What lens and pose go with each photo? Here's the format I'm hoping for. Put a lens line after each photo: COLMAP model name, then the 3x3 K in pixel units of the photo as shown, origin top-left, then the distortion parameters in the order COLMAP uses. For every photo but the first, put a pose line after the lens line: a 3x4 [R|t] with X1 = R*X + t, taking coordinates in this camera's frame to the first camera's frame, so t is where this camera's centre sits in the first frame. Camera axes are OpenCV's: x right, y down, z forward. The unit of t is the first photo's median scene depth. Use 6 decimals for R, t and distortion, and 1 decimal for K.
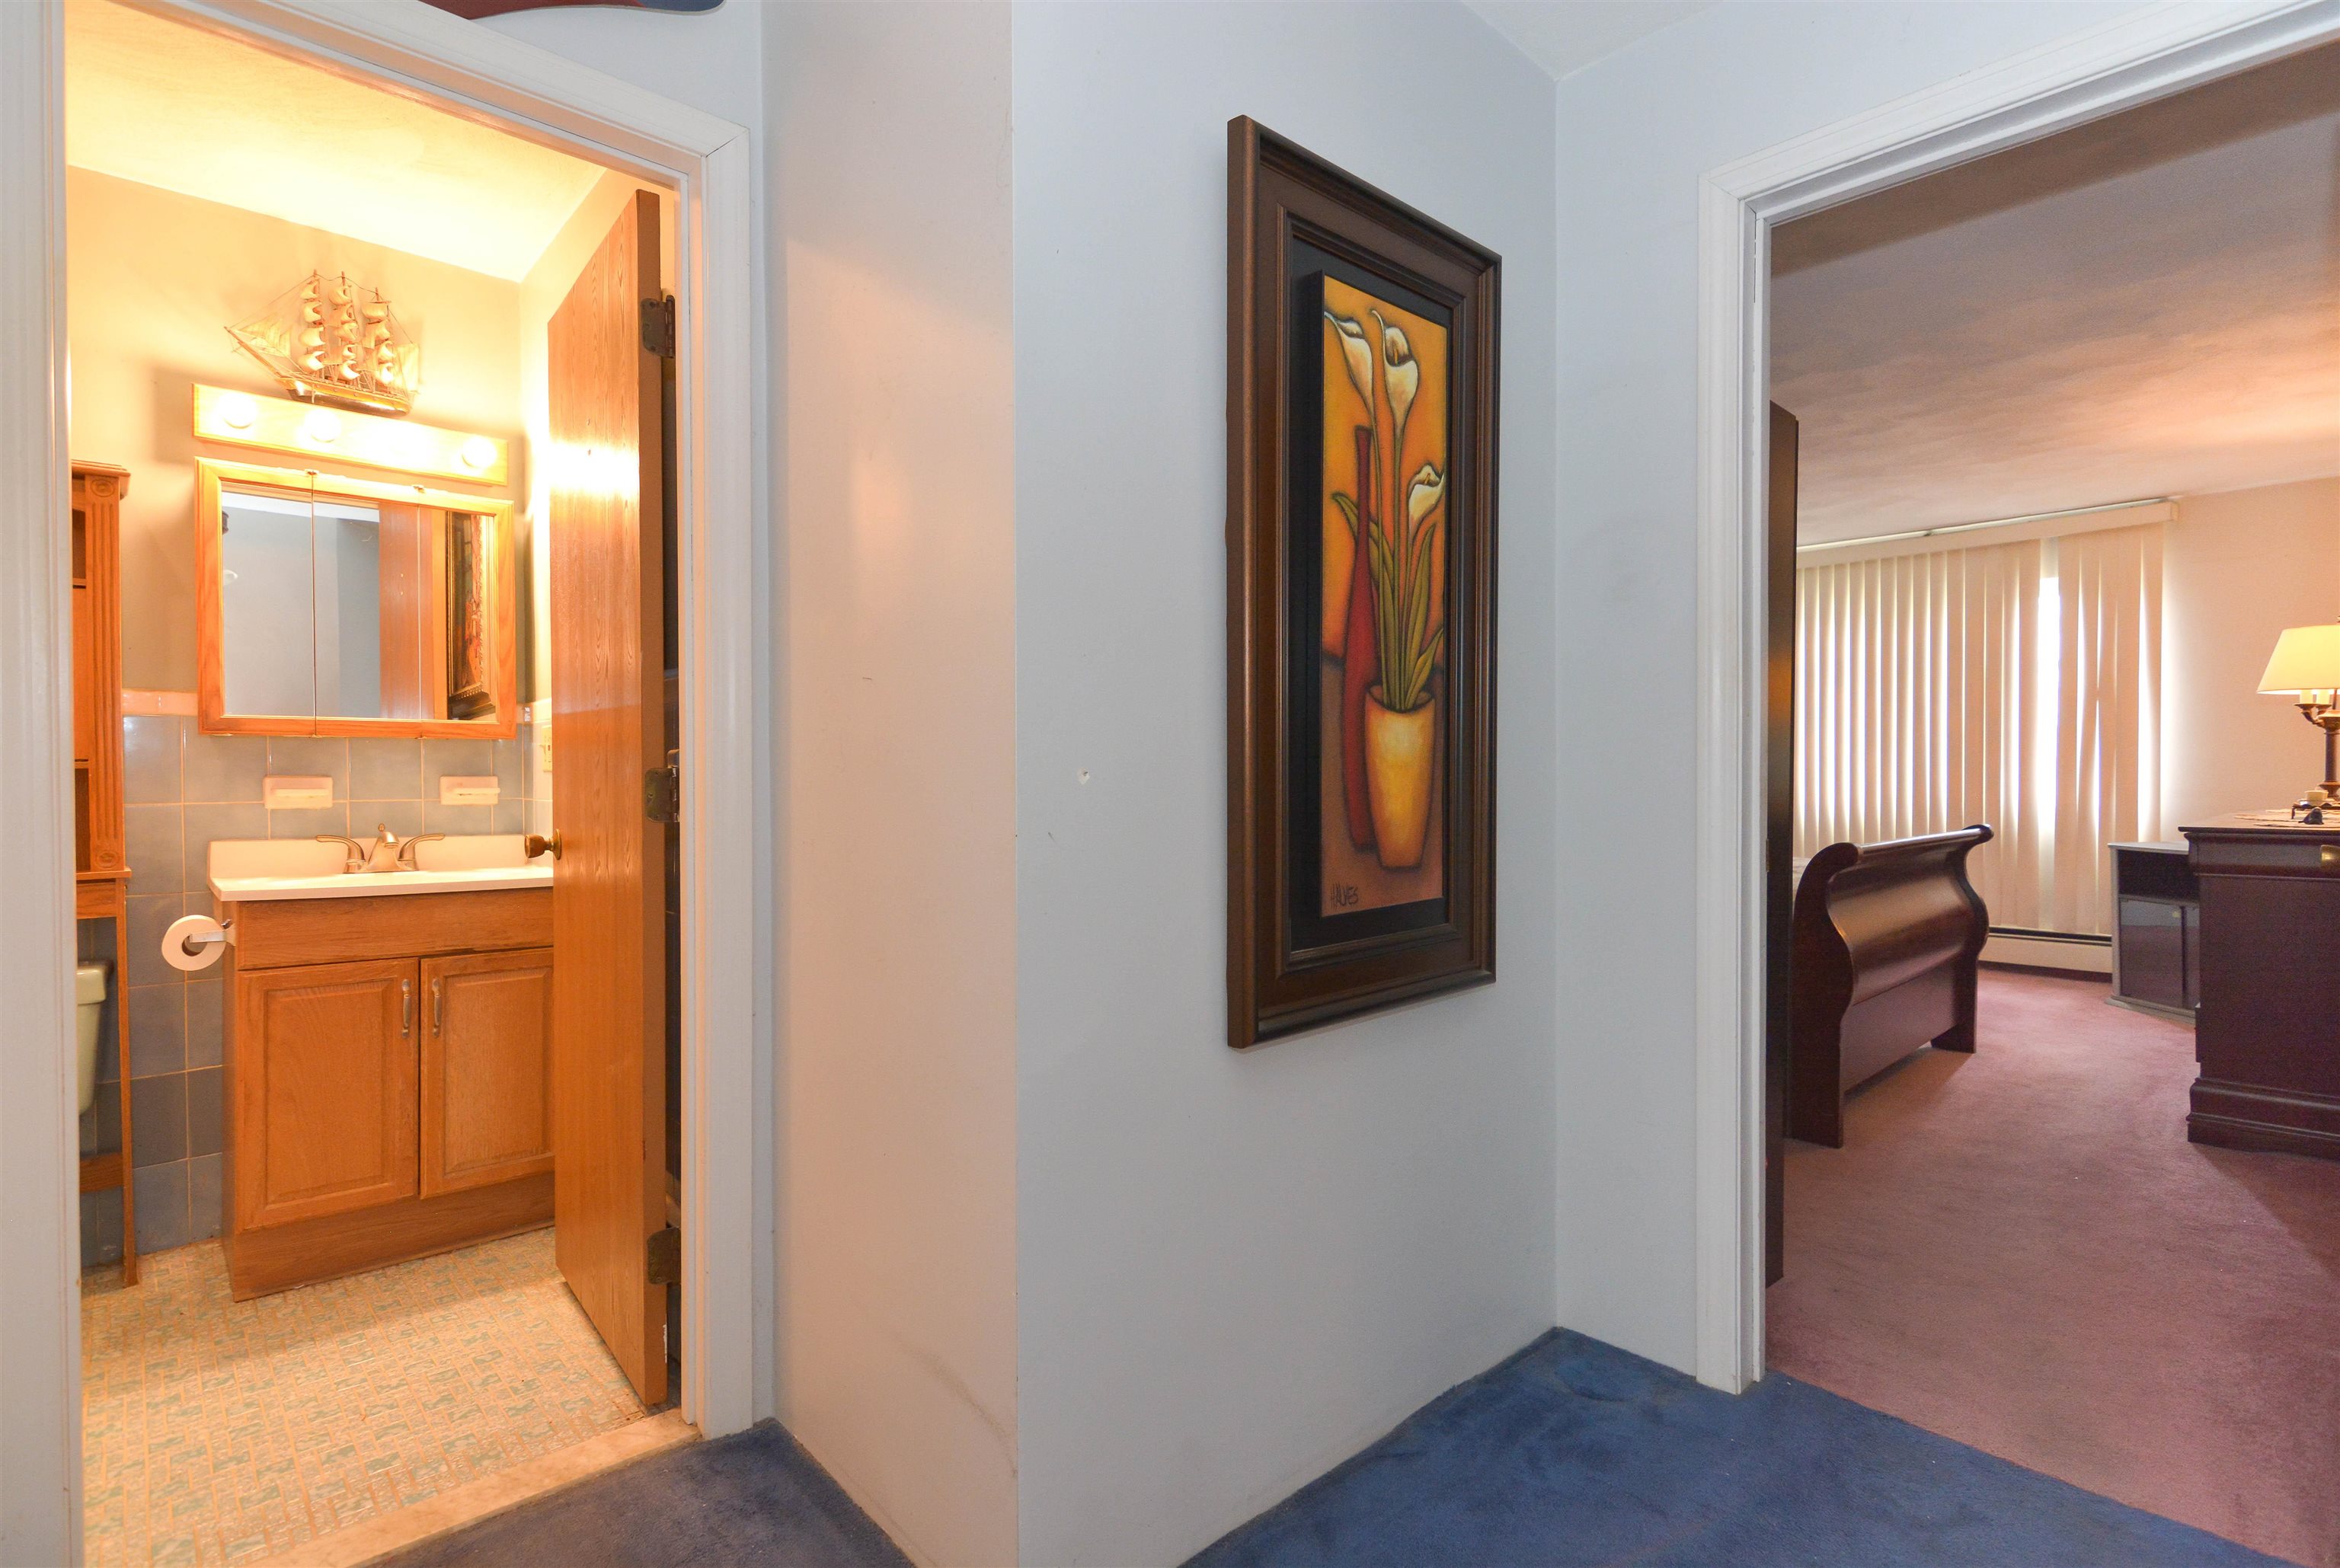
lens RADIAL K [[1125.0, 0, 1185.4], [0, 1125.0, 790.8], [0, 0, 1]] dist [0.002063, -0.000509]
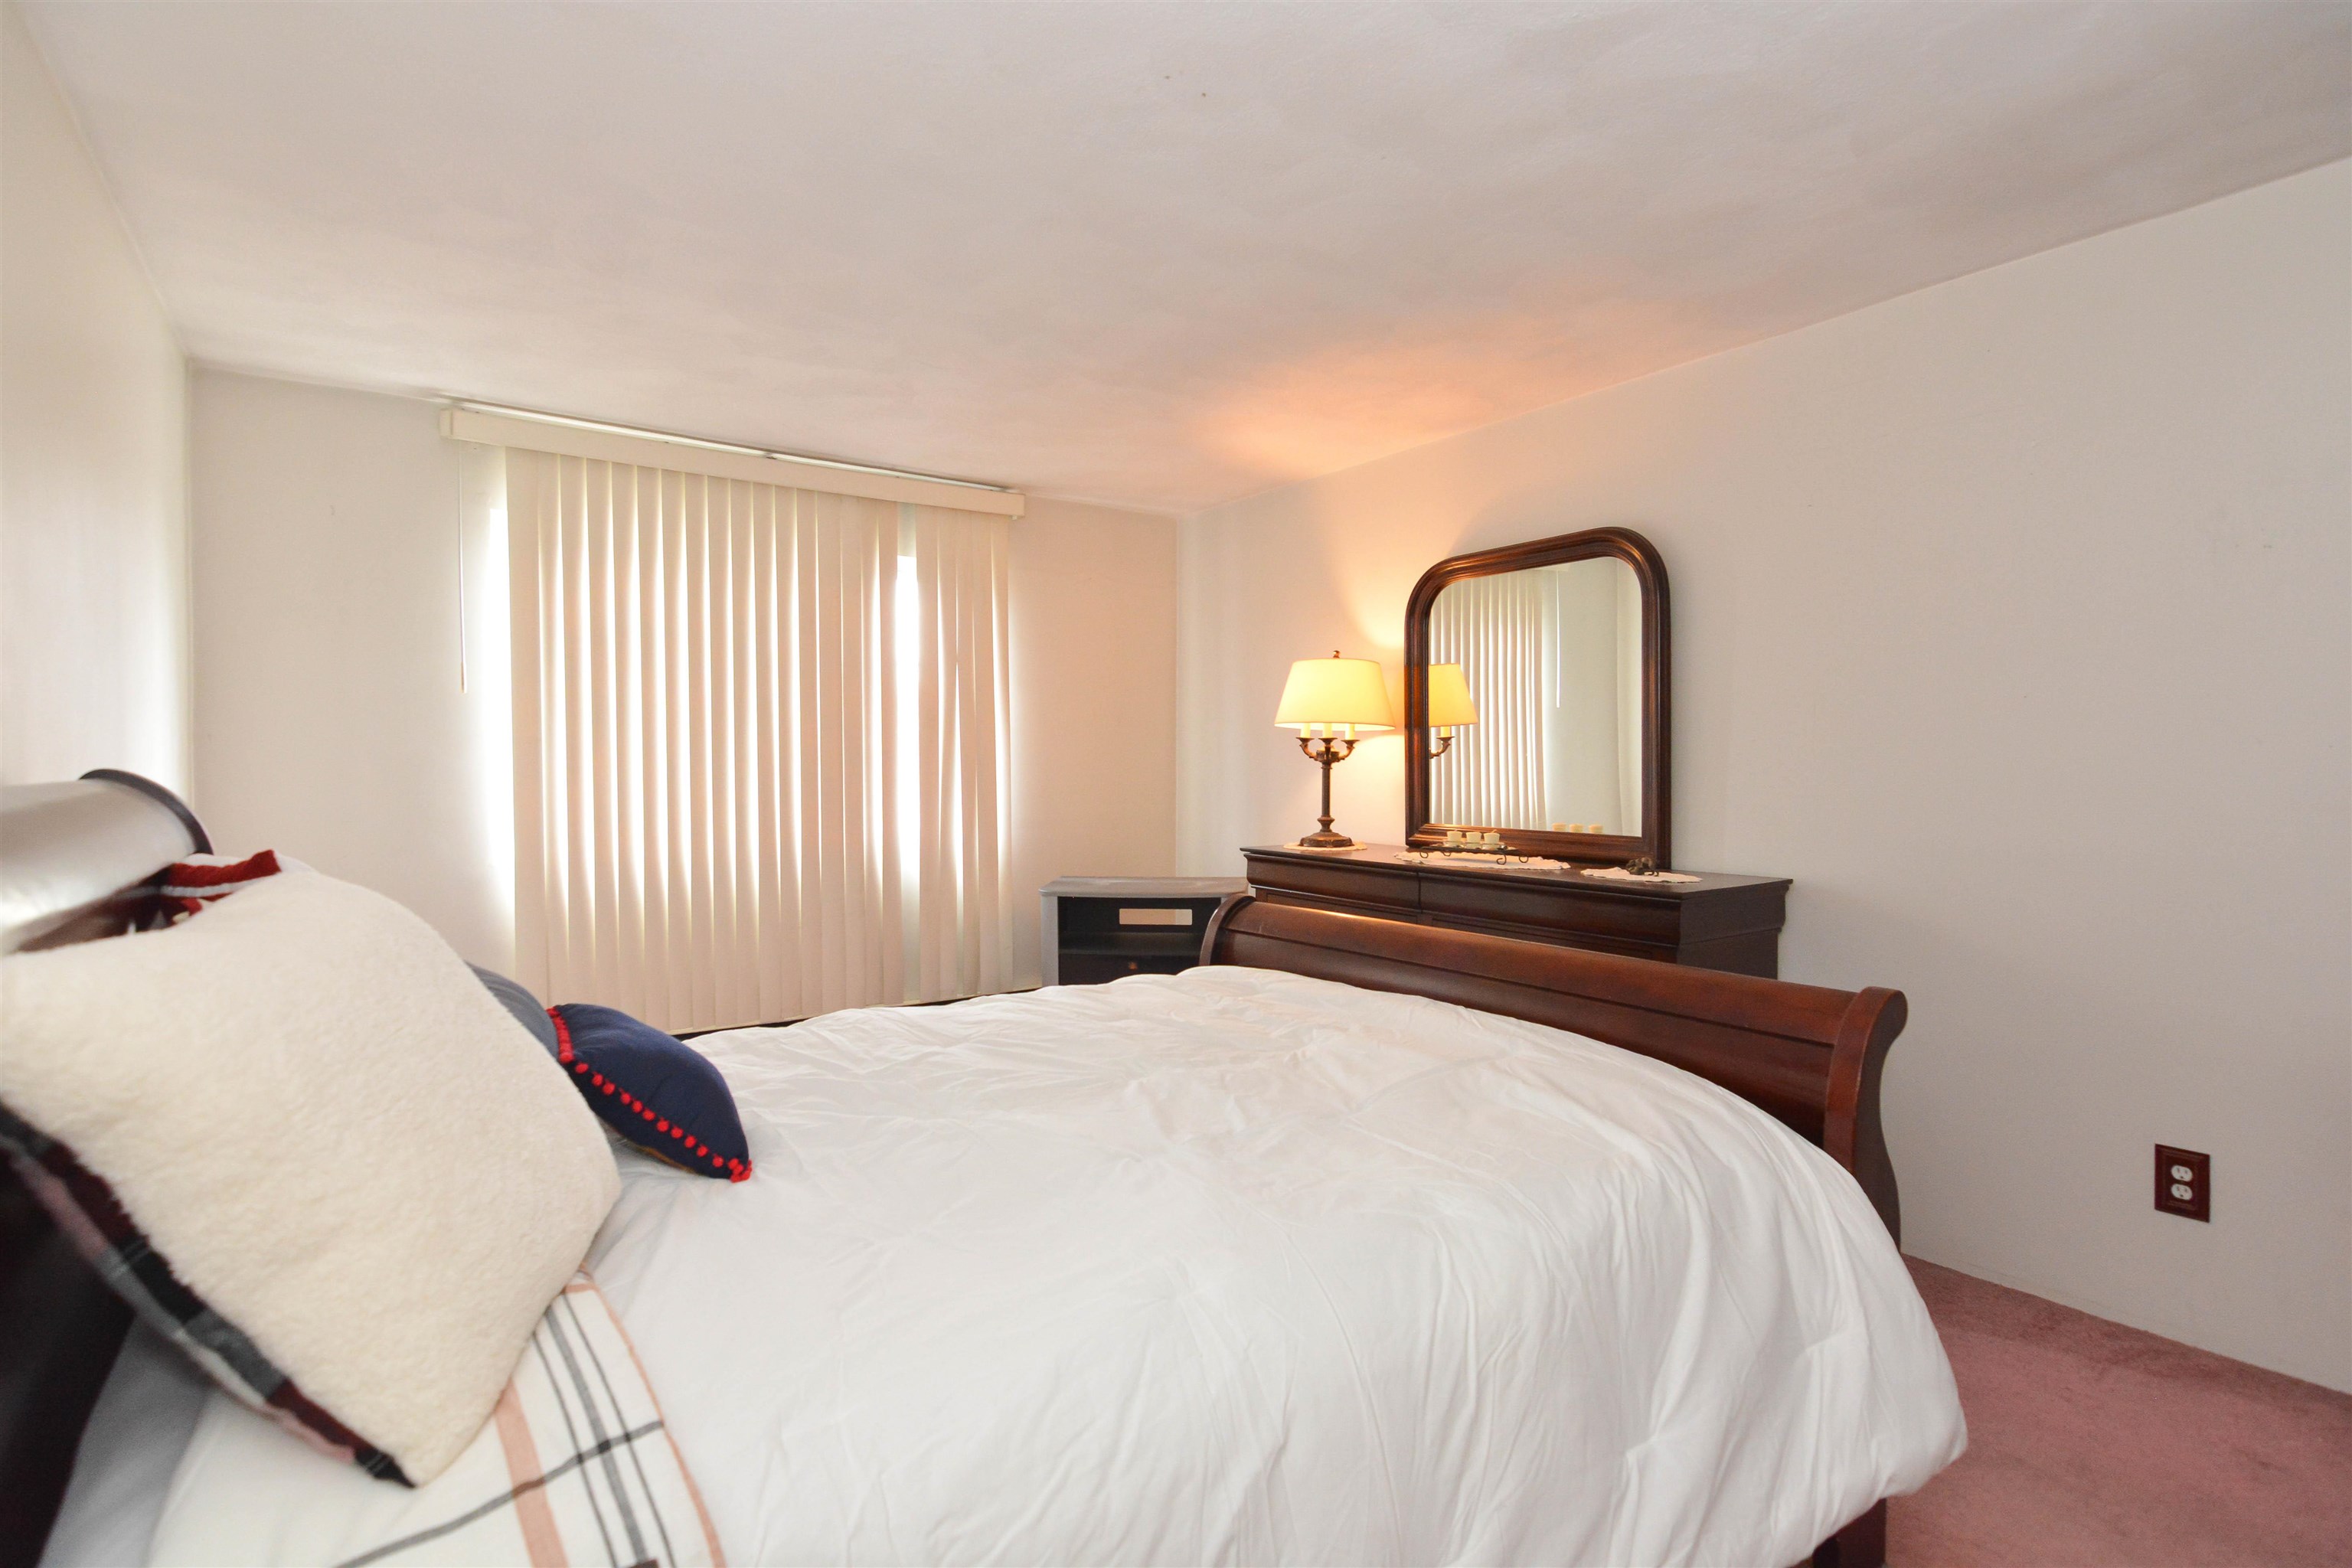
lens RADIAL K [[1130.9, 0, 1191.5], [0, 1130.9, 790.9], [0, 0, 1]] dist [0.002063, -0.000509]
pose [[0.121786, -0.020424, 0.992346, 0.003664], [0.014230, 0.999721, 0.018830, -0.039041], [-0.992454, 0.011828, 0.122043, 0.760147]]
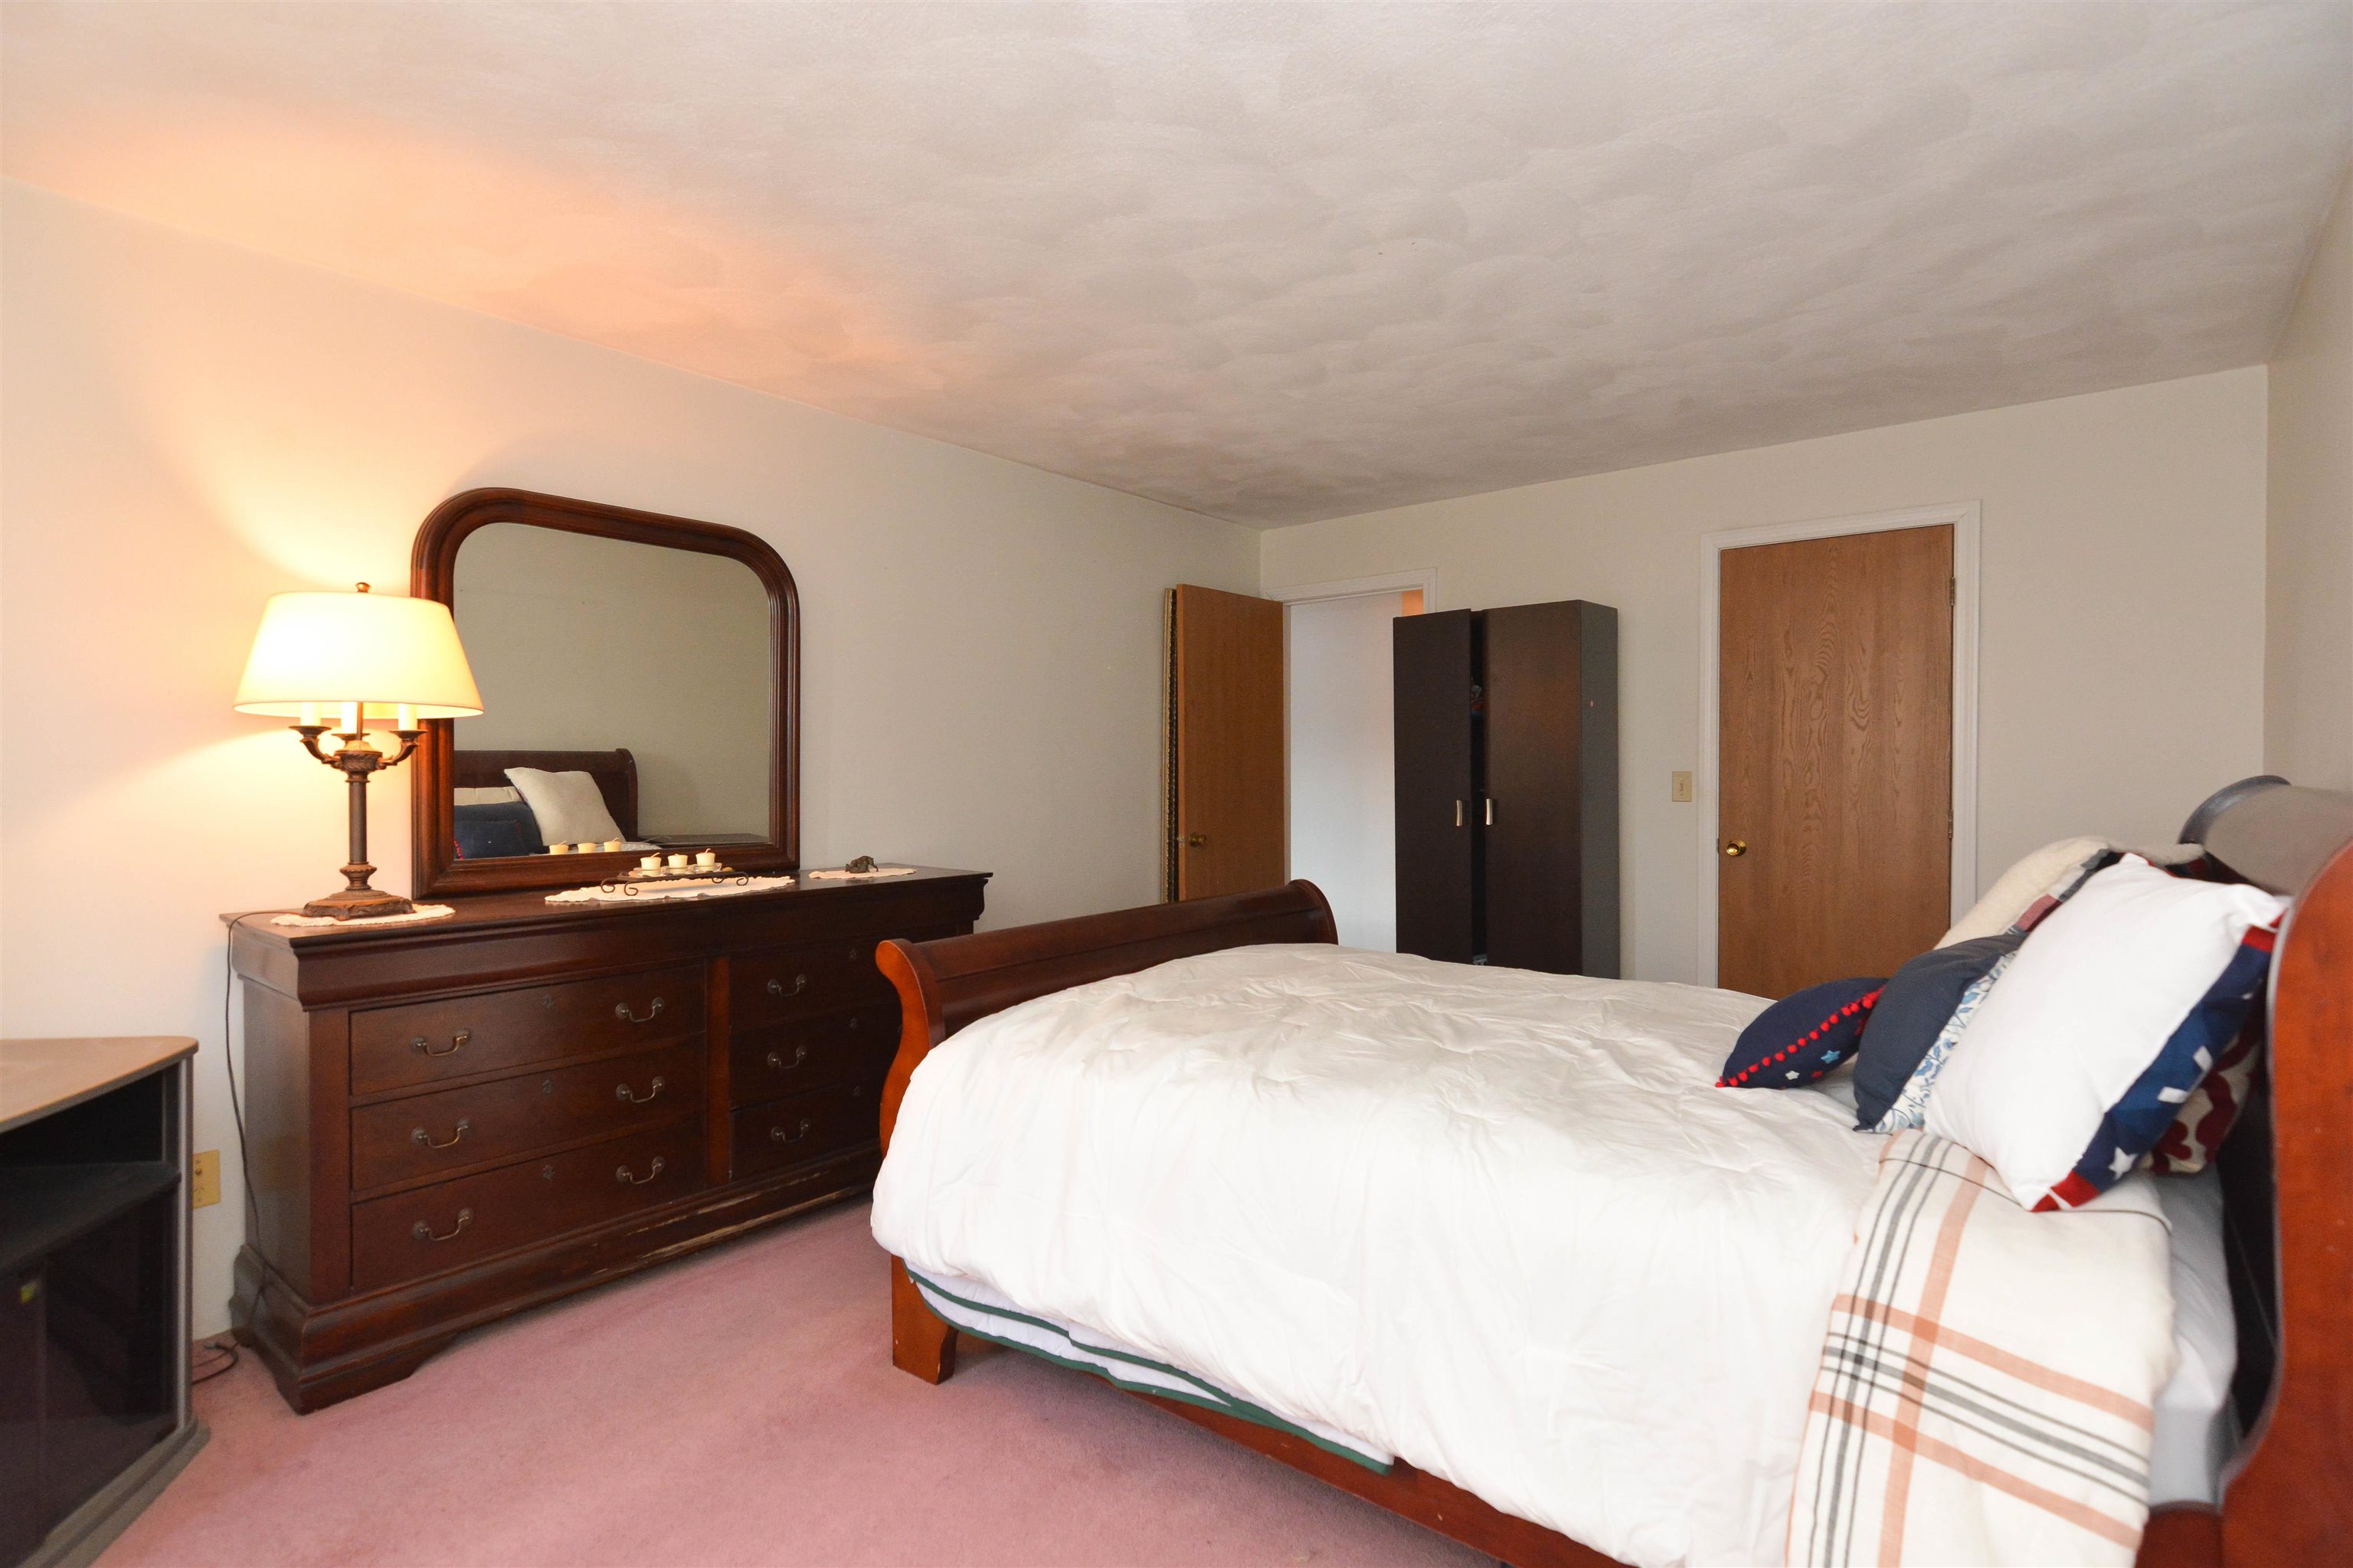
lens RADIAL K [[1121.8, 0, 1190.1], [0, 1121.8, 788.5], [0, 0, 1]] dist [0.017096, -0.012934]
pose [[-0.988238, 0.003925, -0.152875, 0.519894], [-0.000082, 0.999657, 0.026195, -0.047461], [0.152925, 0.025899, -0.987898, 1.251726]]
